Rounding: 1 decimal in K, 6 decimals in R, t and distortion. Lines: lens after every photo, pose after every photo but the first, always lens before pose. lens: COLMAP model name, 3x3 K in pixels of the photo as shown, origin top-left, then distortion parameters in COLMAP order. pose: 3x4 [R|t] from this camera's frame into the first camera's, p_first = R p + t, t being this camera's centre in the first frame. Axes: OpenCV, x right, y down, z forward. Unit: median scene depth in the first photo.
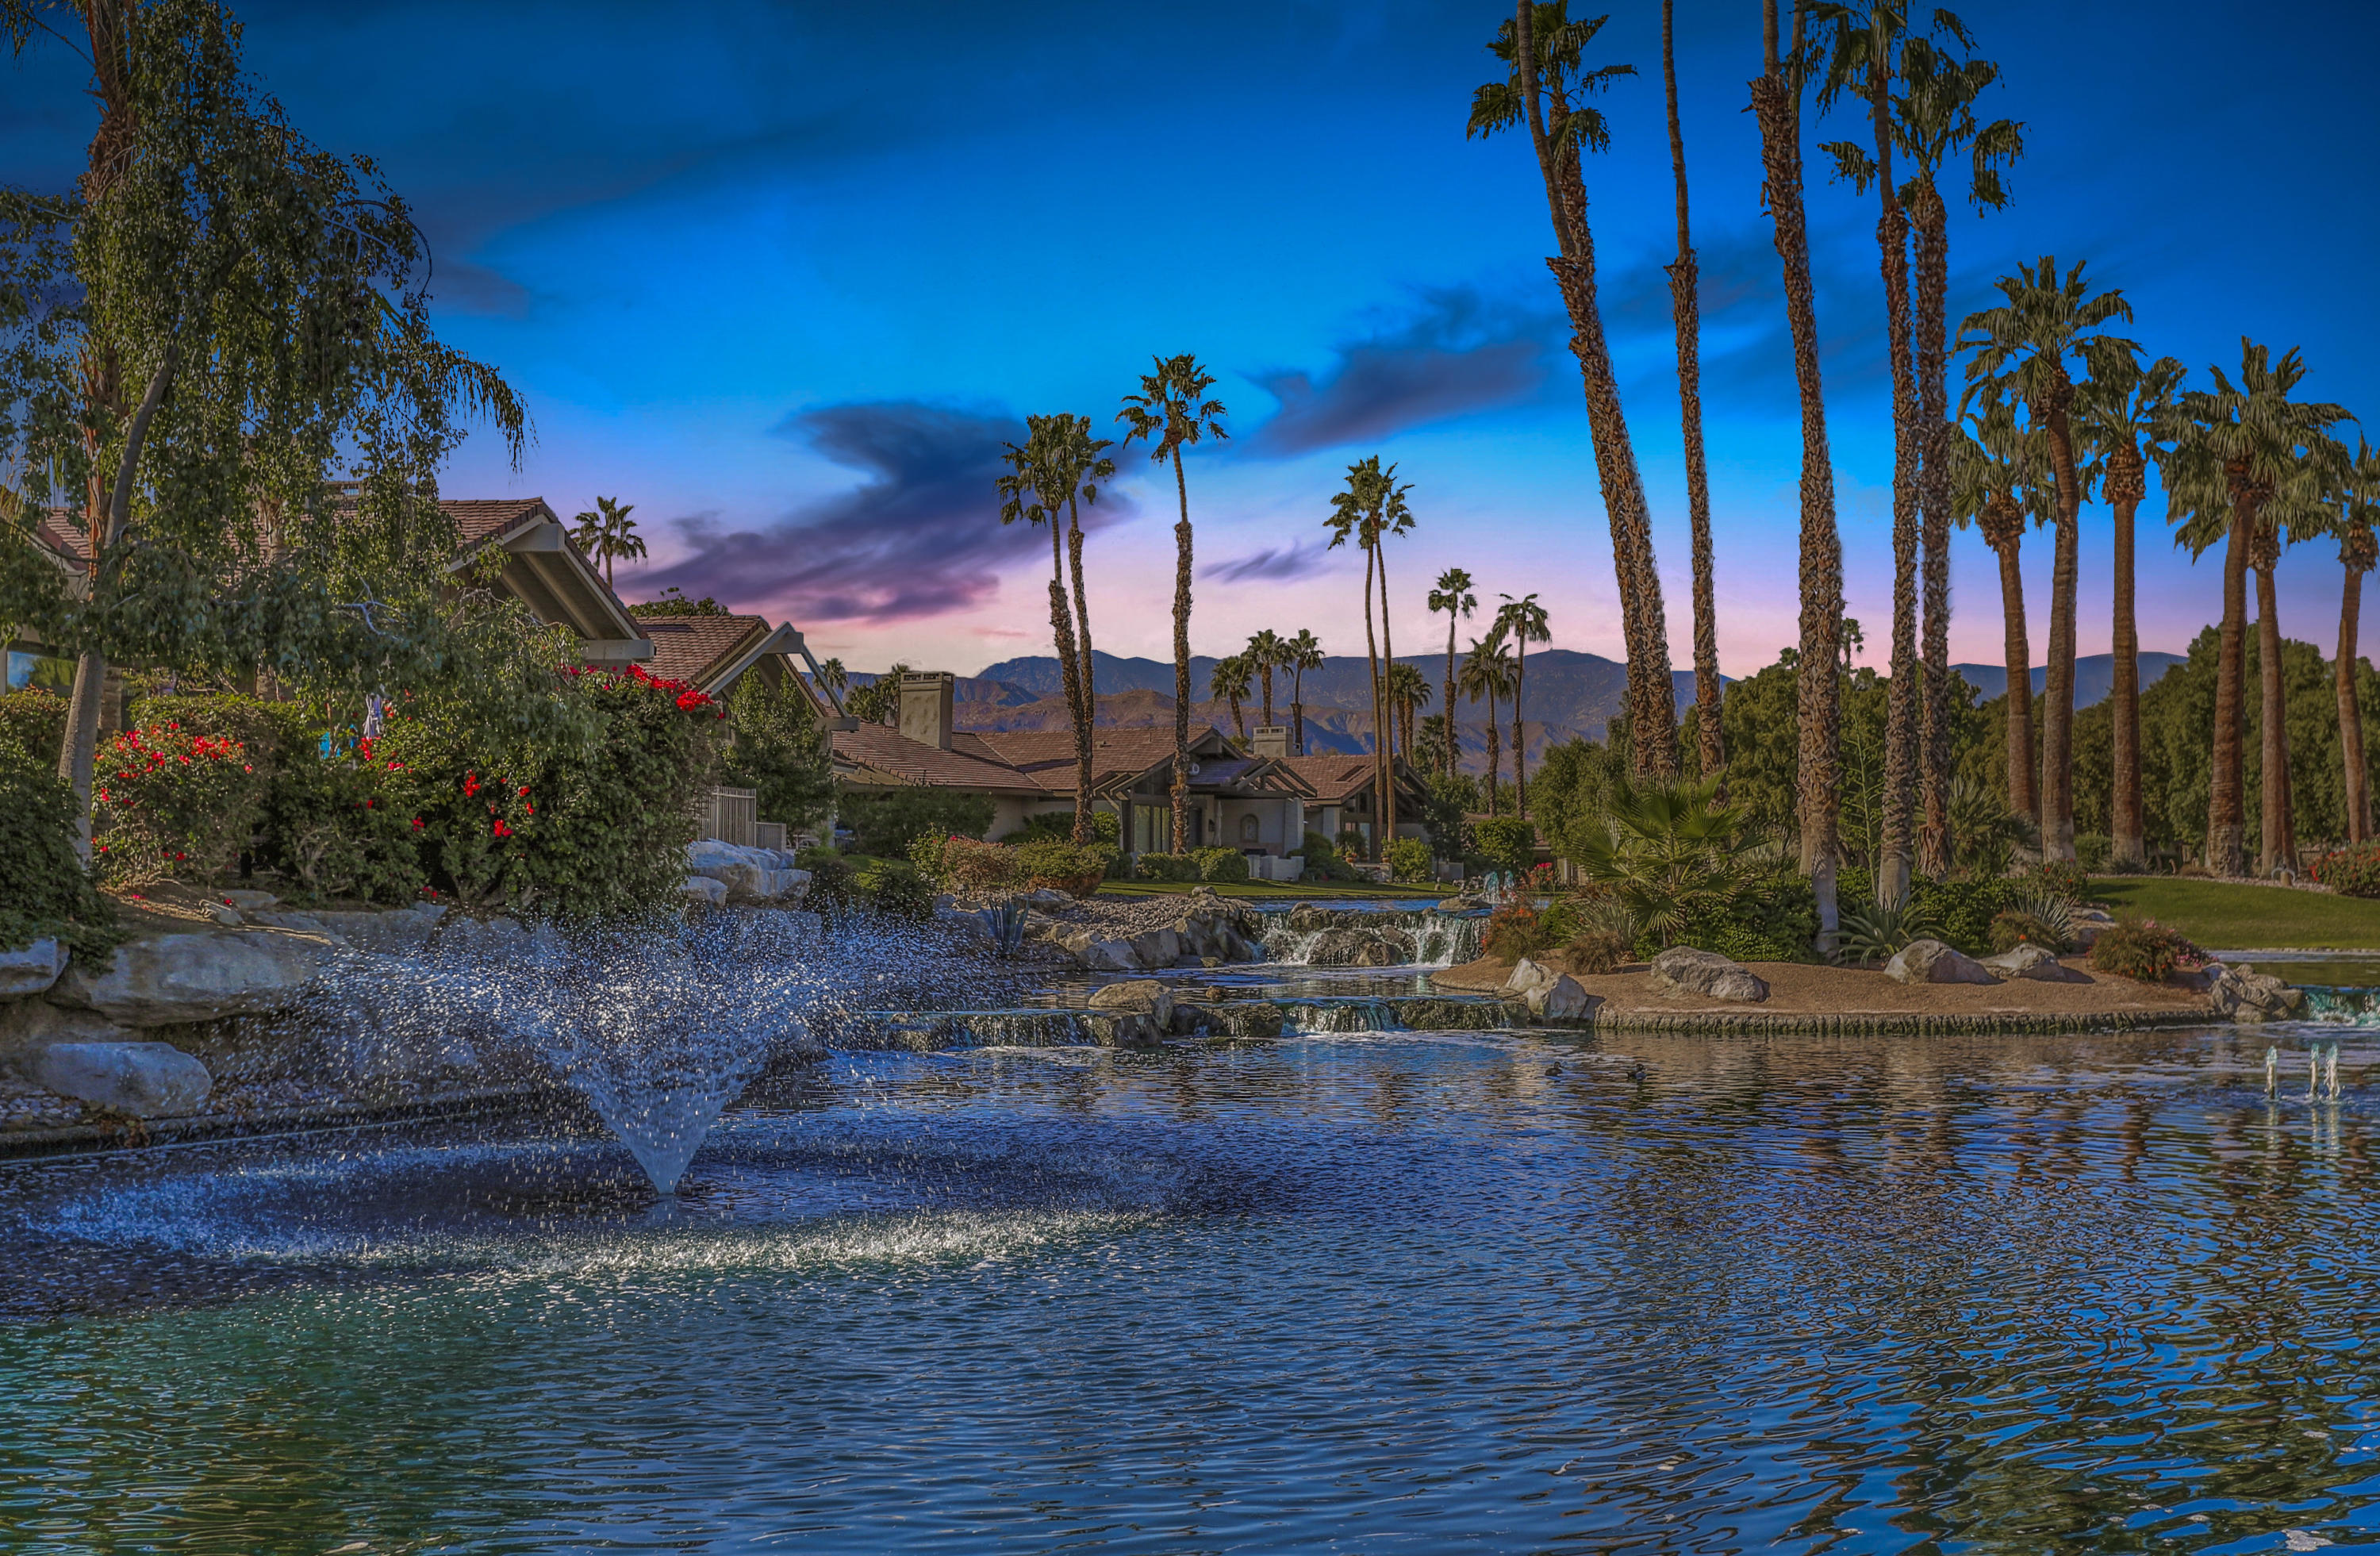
lens RADIAL K [[2764.8, 0, 1189.1], [0, 2764.8, 782.6], [0, 0, 1]] dist [0.007173, 0.000000]
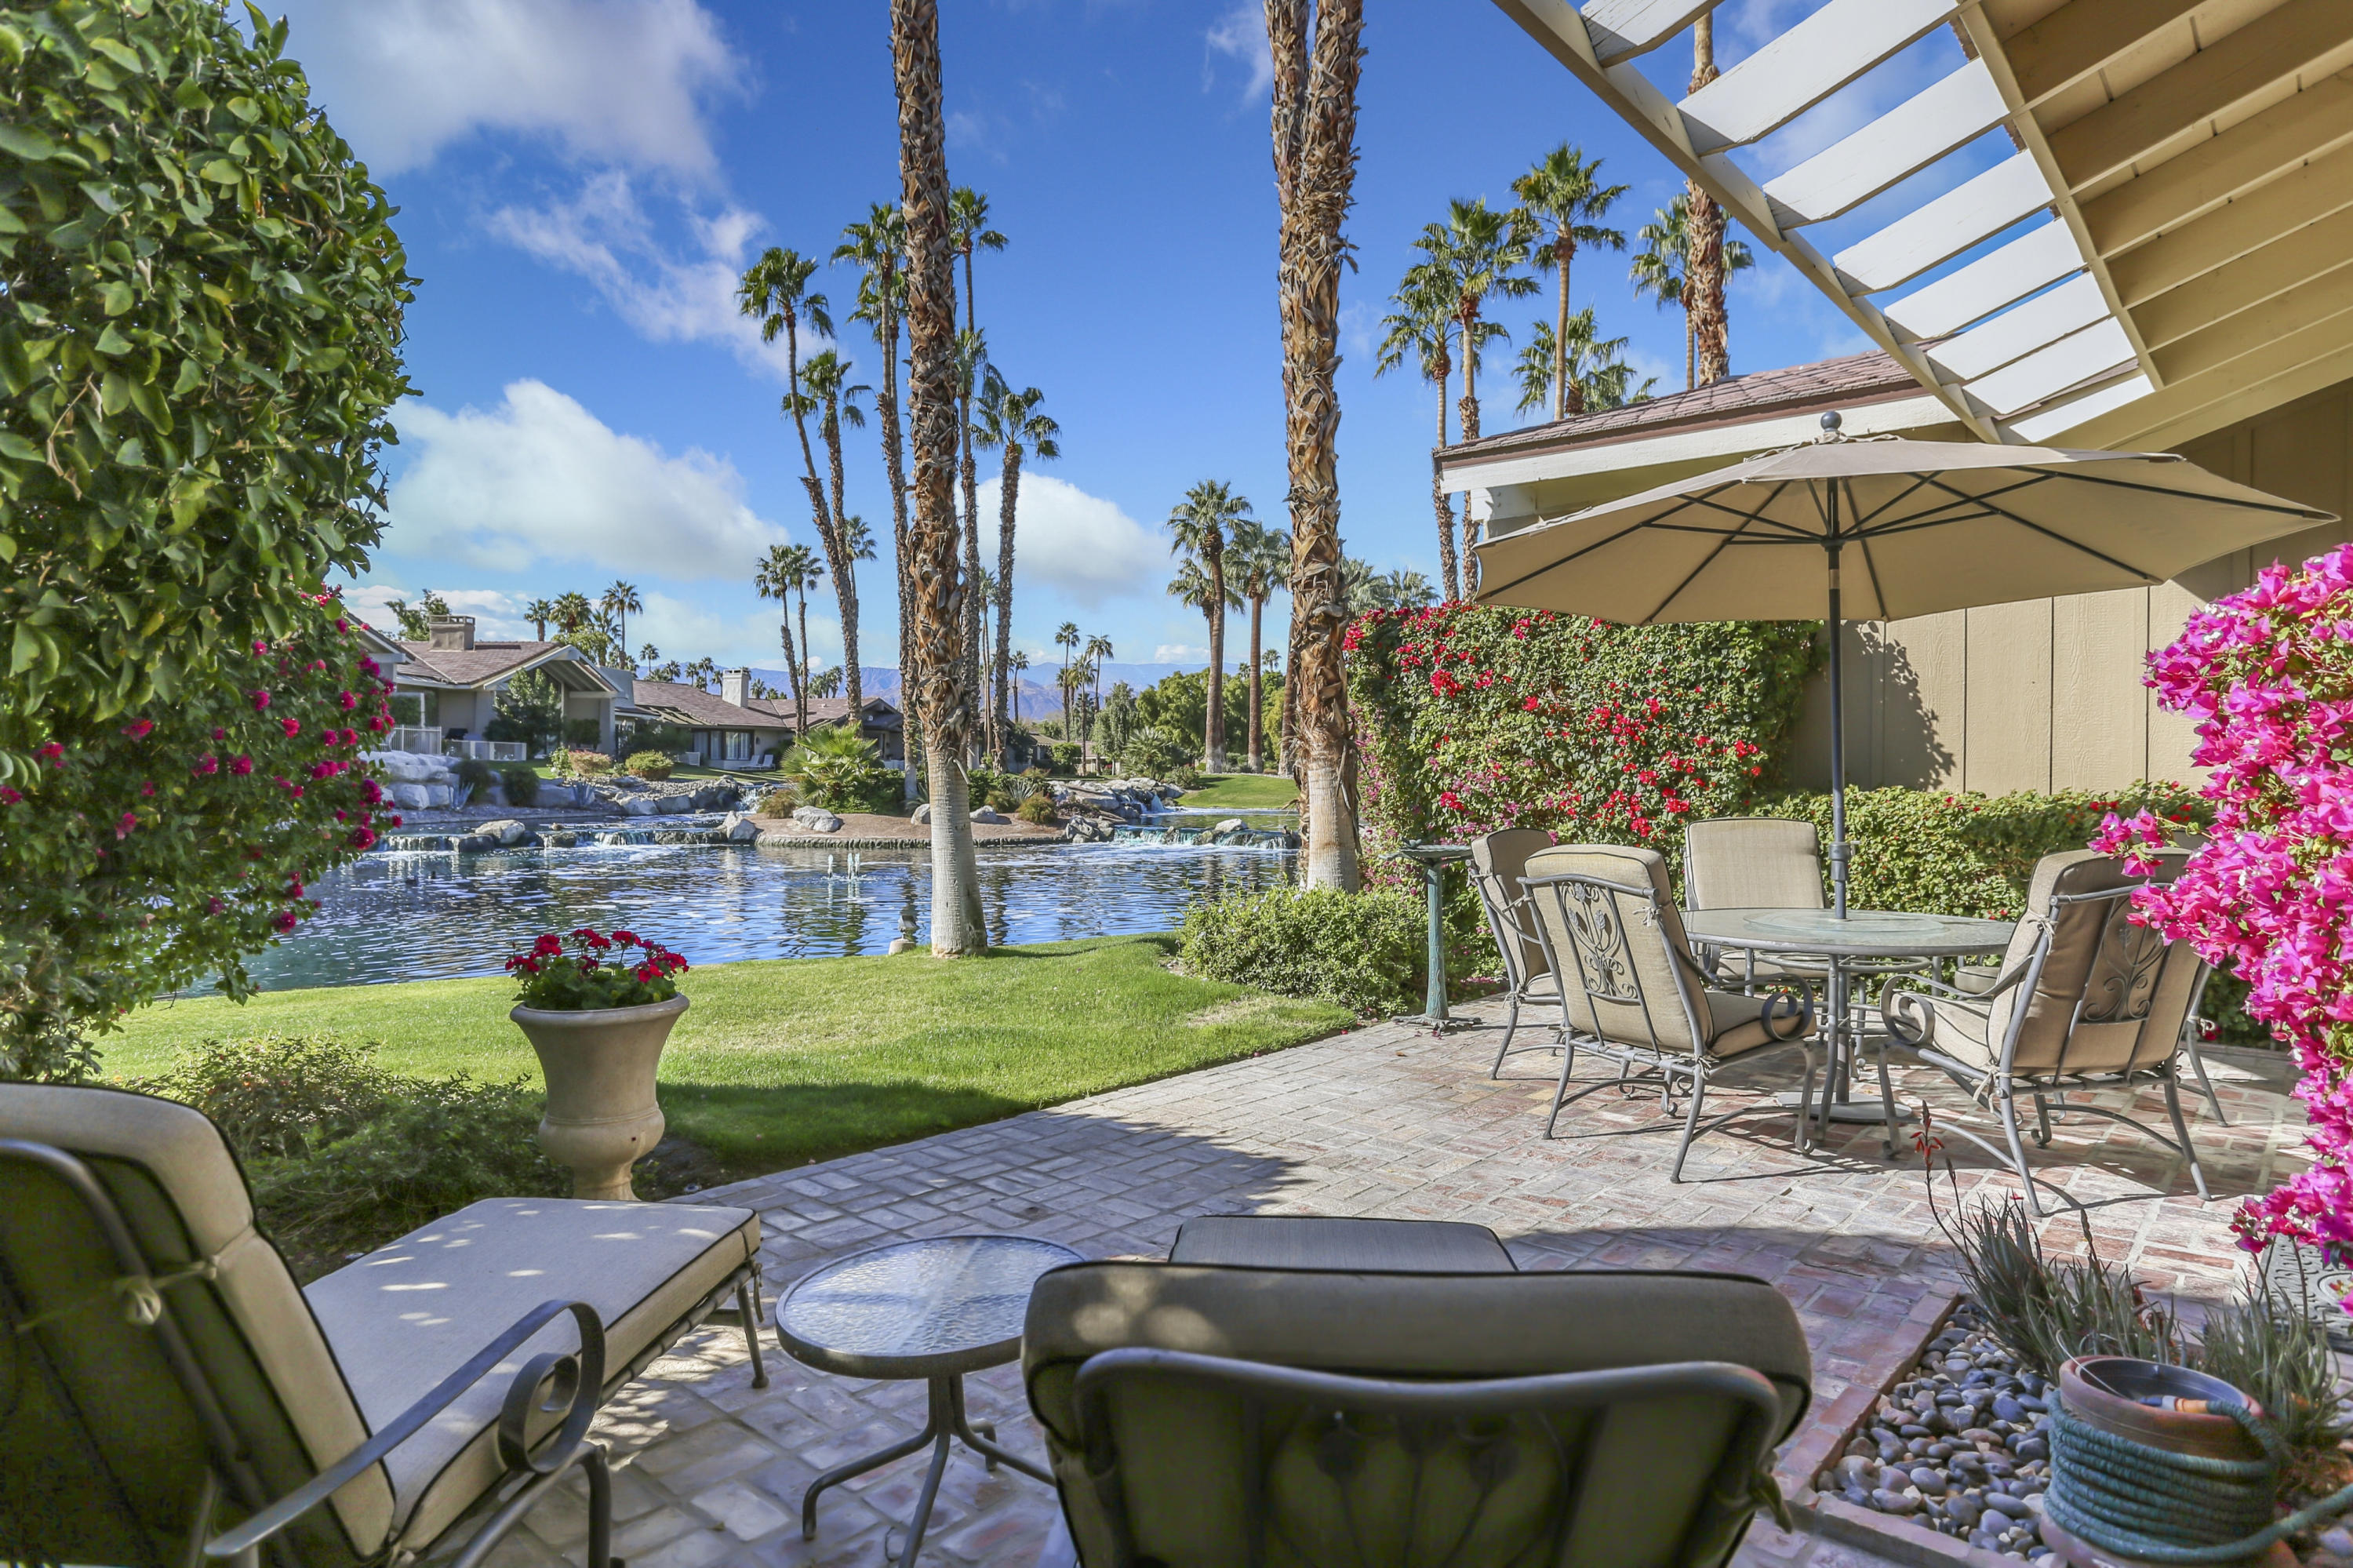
lens RADIAL K [[1330.7, 0, 1164.1], [0, 1330.7, 794.8], [0, 0, 1]] dist [-0.035711, 0.021354]
pose [[0.996951, 0.006853, 0.077732, 0.194895], [-0.010988, 0.998540, 0.052893, -0.003448], [-0.077256, -0.053585, 0.995570, -0.021867]]
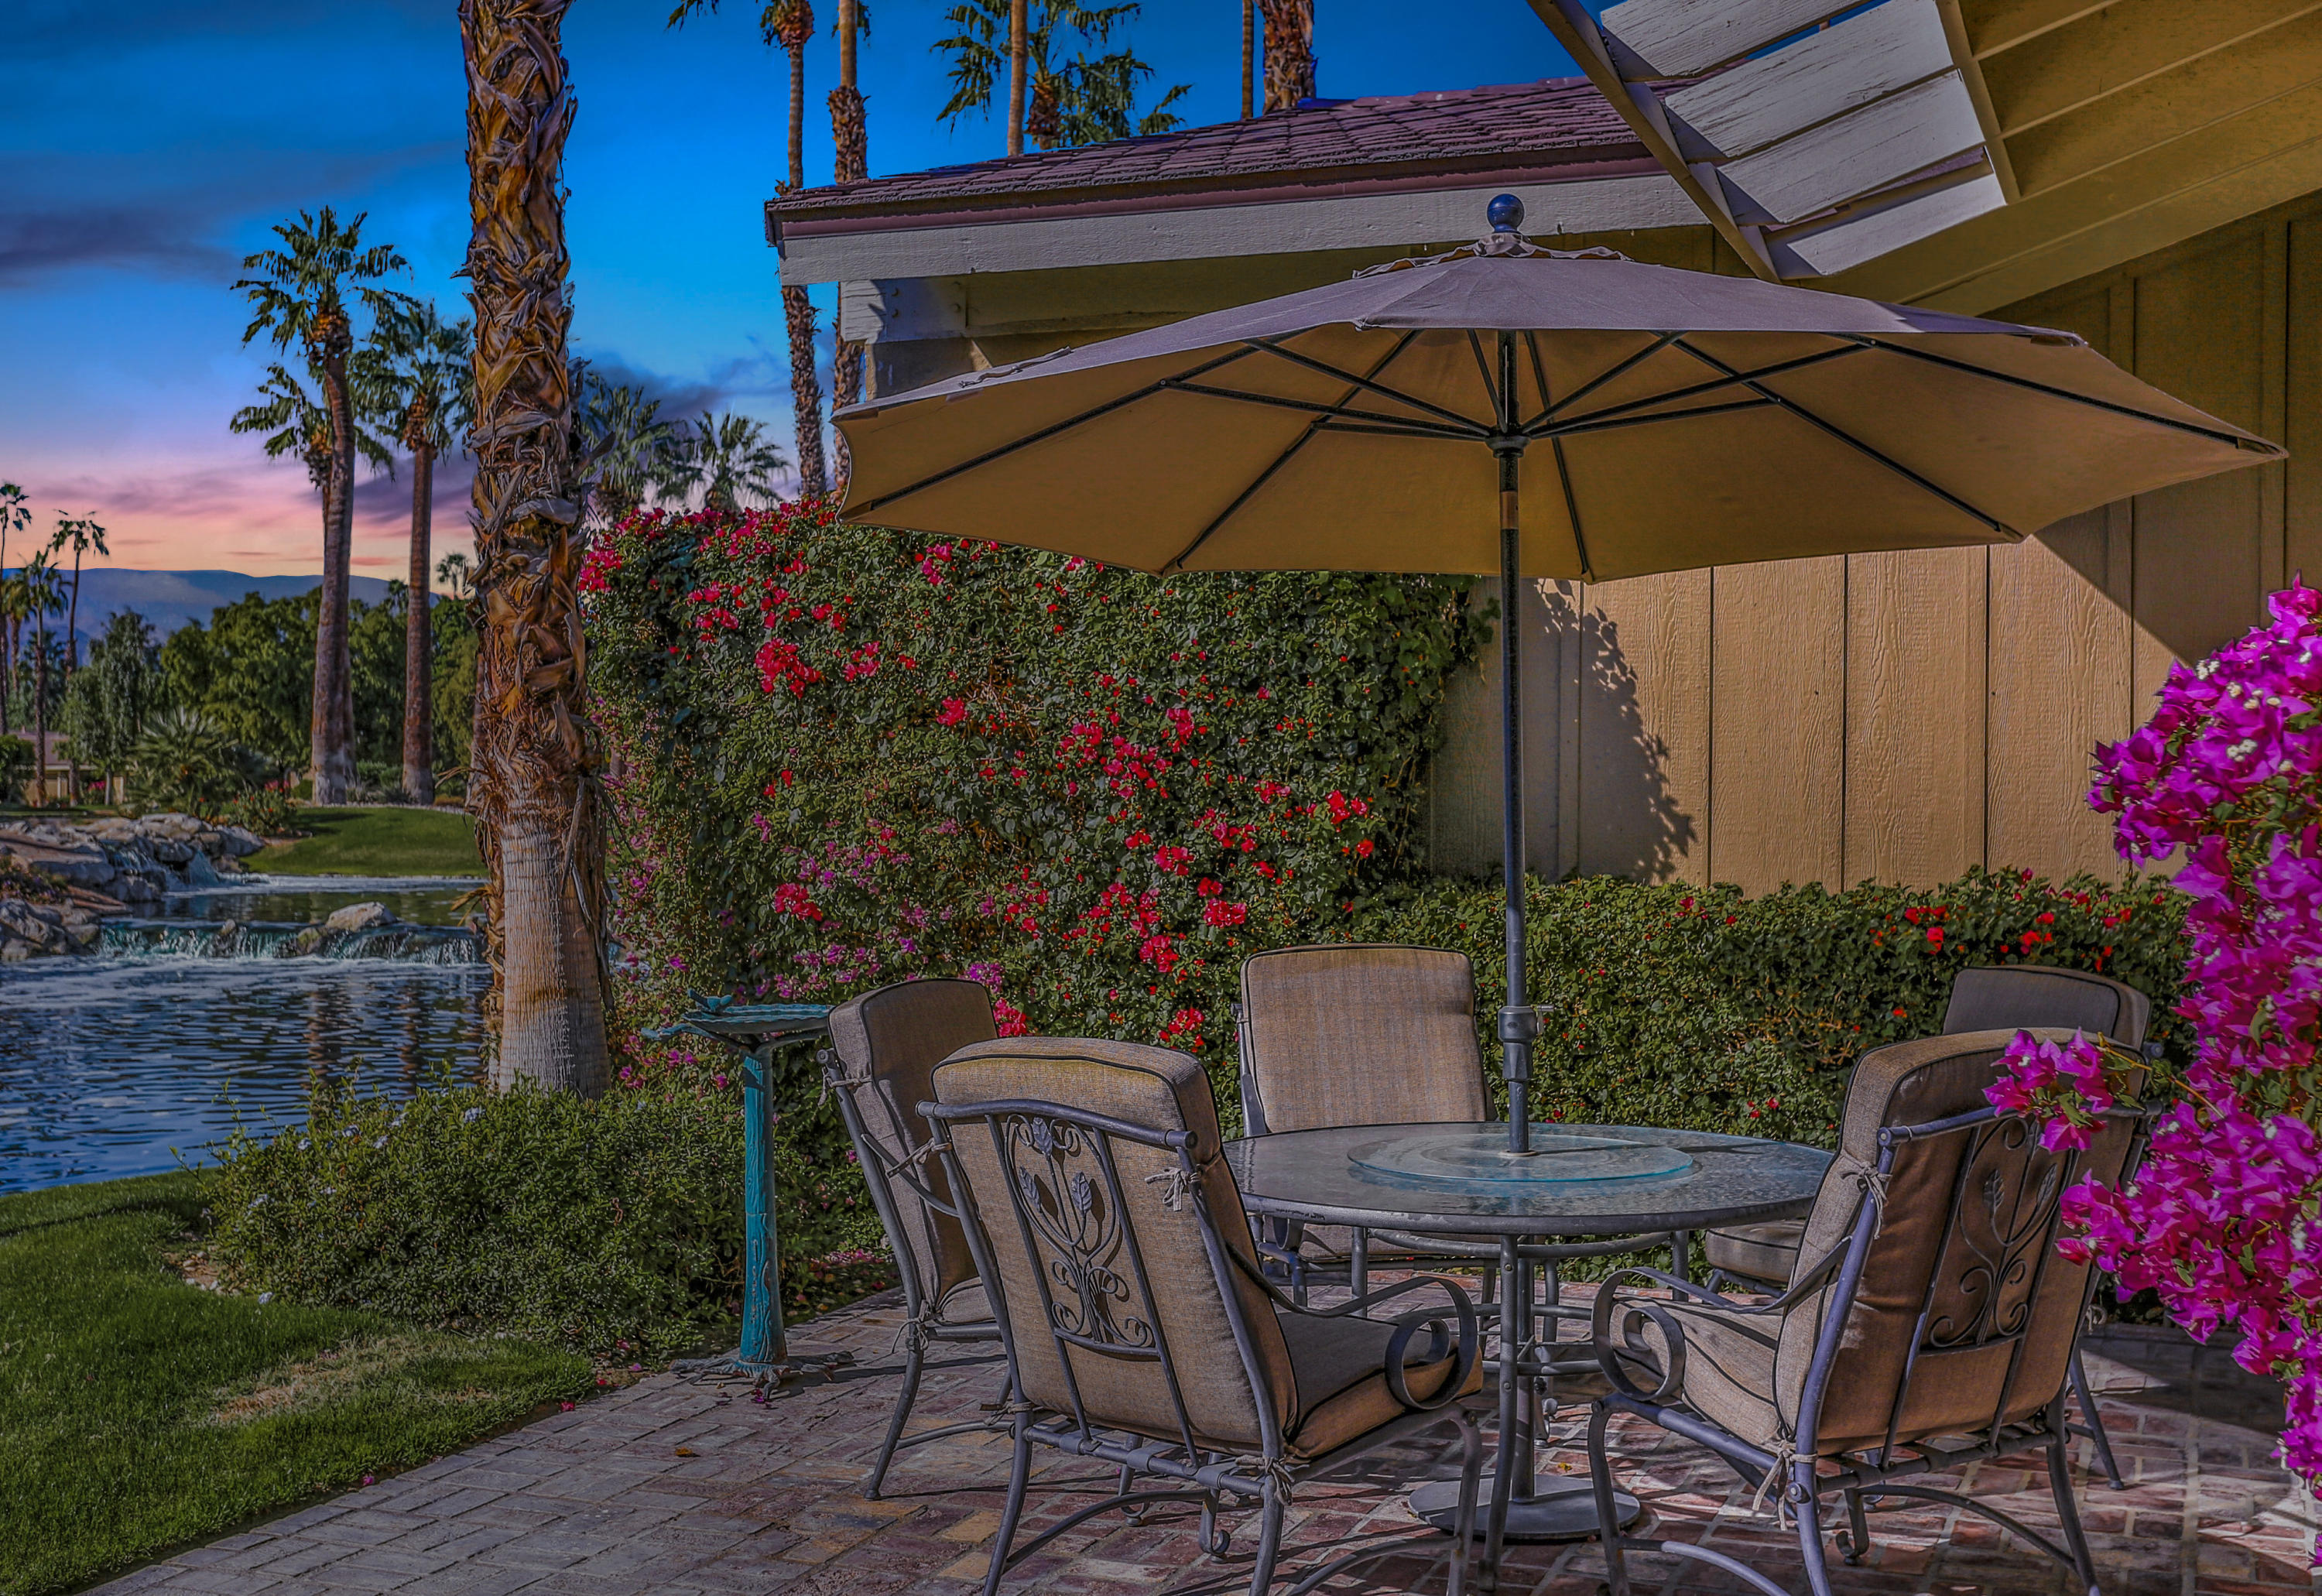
lens RADIAL K [[2591.0, 0, 1178.2], [0, 2591.0, 794.7], [0, 0, 1]] dist [-0.022739, 0.000000]
pose [[0.908407, 0.016719, 0.417752, 0.197711], [-0.030602, 0.999179, 0.026554, -0.005778], [-0.416965, -0.036906, 0.908173, -0.015141]]
